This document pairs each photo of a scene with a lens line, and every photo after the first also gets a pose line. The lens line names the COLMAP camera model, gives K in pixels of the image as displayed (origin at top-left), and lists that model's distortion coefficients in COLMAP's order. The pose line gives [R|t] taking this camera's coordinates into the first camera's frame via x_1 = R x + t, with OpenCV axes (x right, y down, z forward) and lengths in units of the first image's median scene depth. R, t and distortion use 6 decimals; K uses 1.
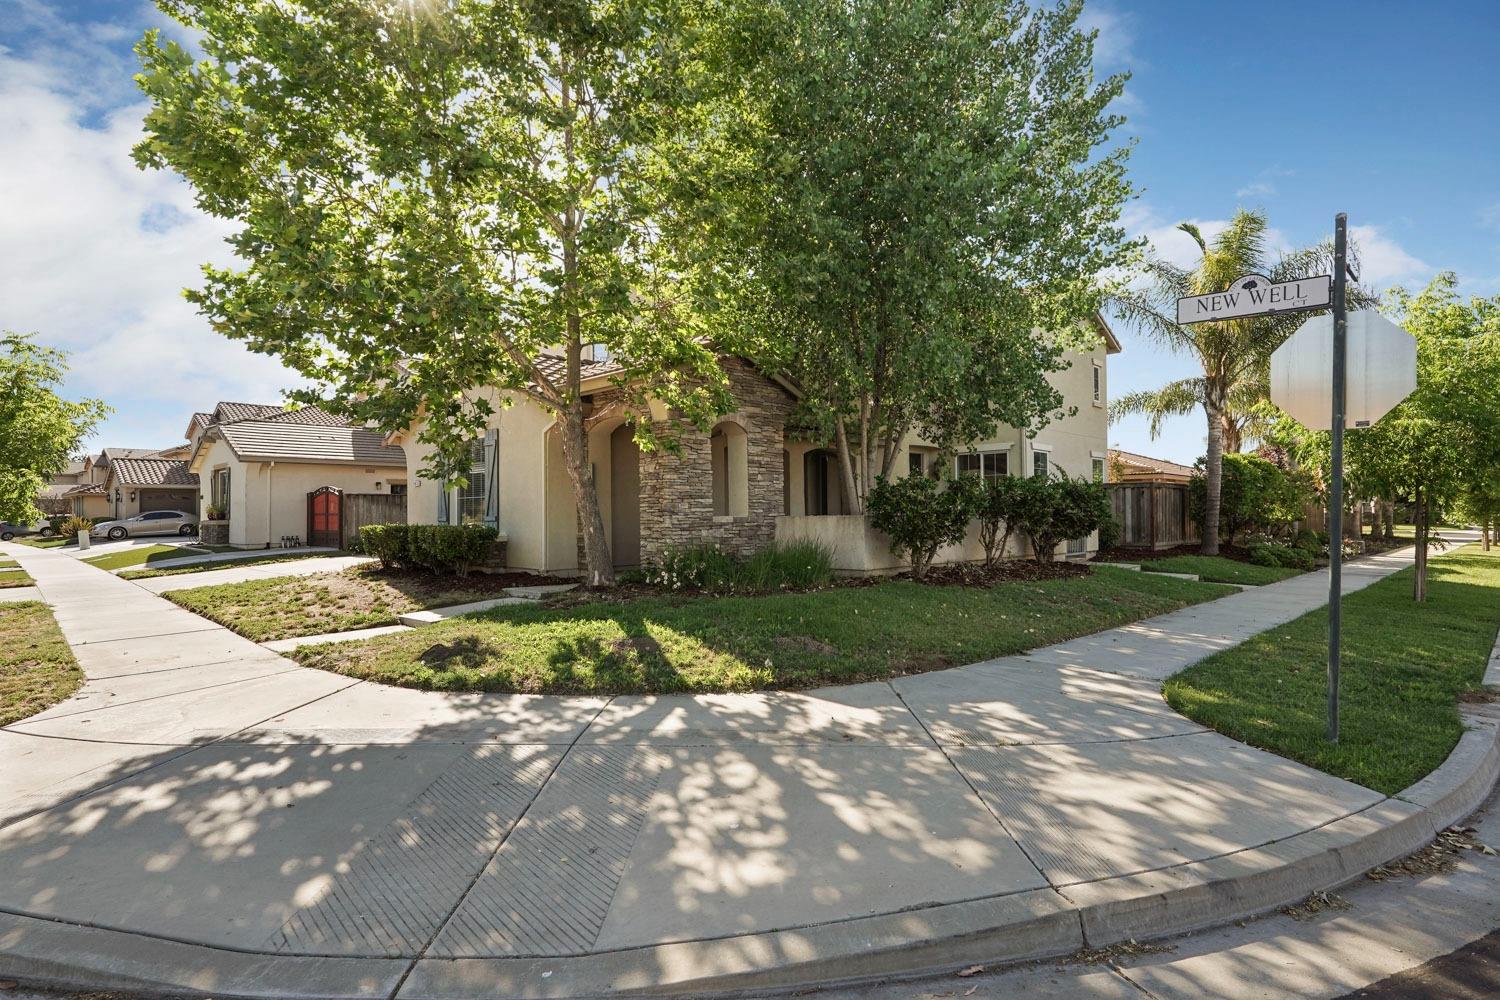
lens RADIAL K [[771.8, 0, 748.3], [0, 771.8, 499.7], [0, 0, 1]] dist [-0.007853, -0.000715]
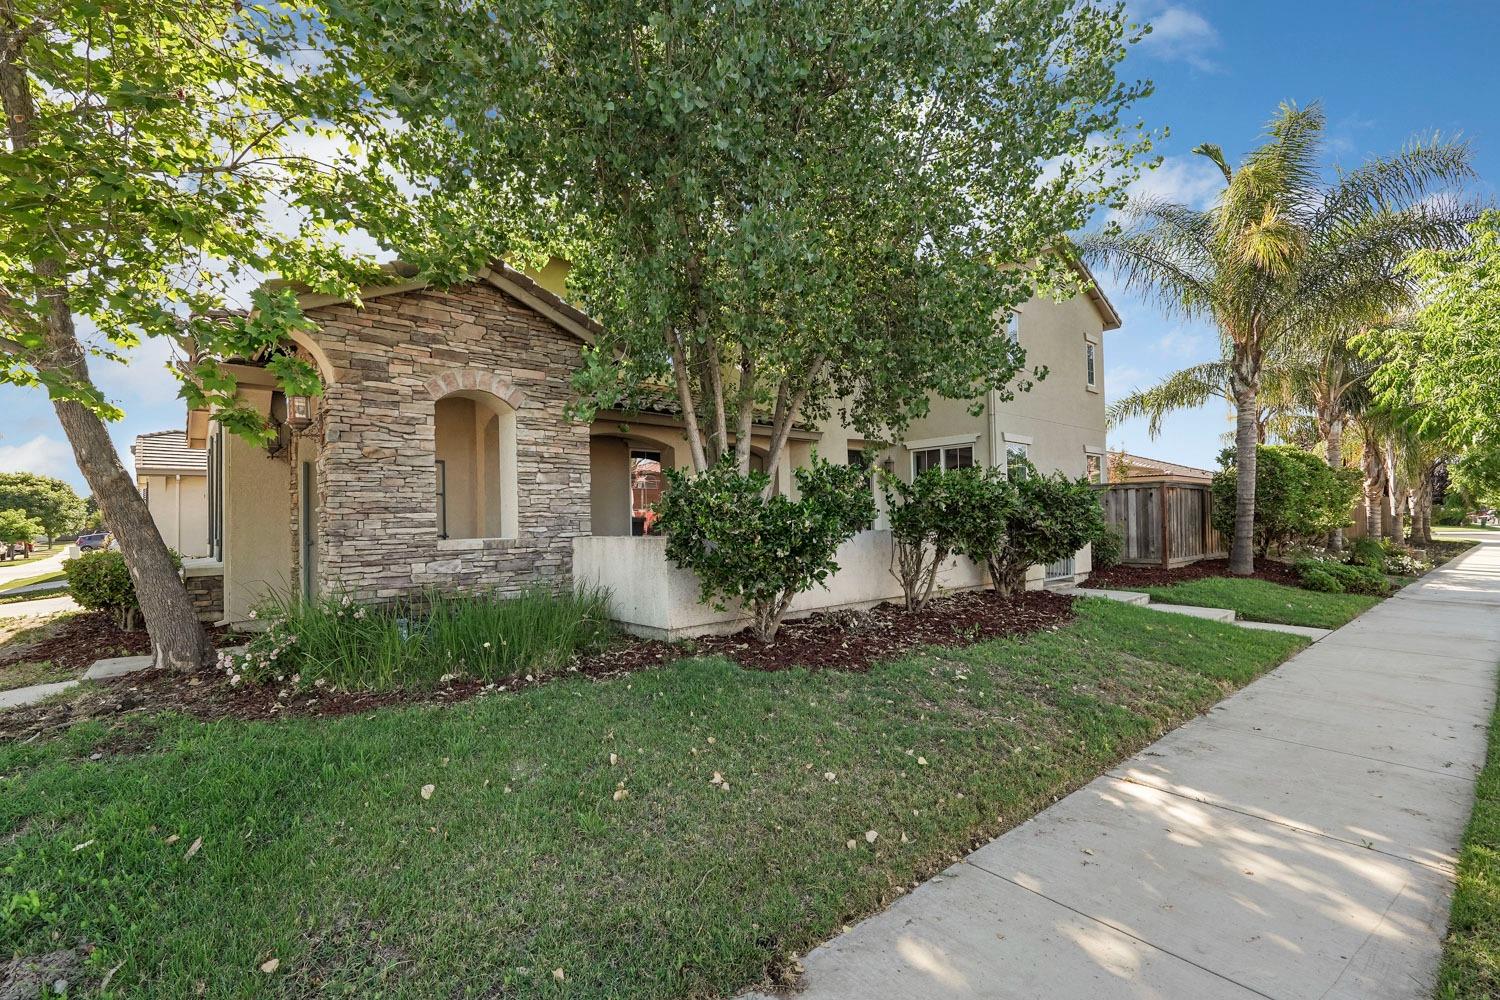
lens RADIAL K [[670.9, 0, 750.9], [0, 670.9, 504.4], [0, 0, 1]] dist [-0.012484, 0.006681]
pose [[0.997828, -0.012430, -0.064689, 0.165072], [0.012109, 0.999912, -0.005358, -0.000998], [0.064750, 0.004563, 0.997891, 0.323809]]
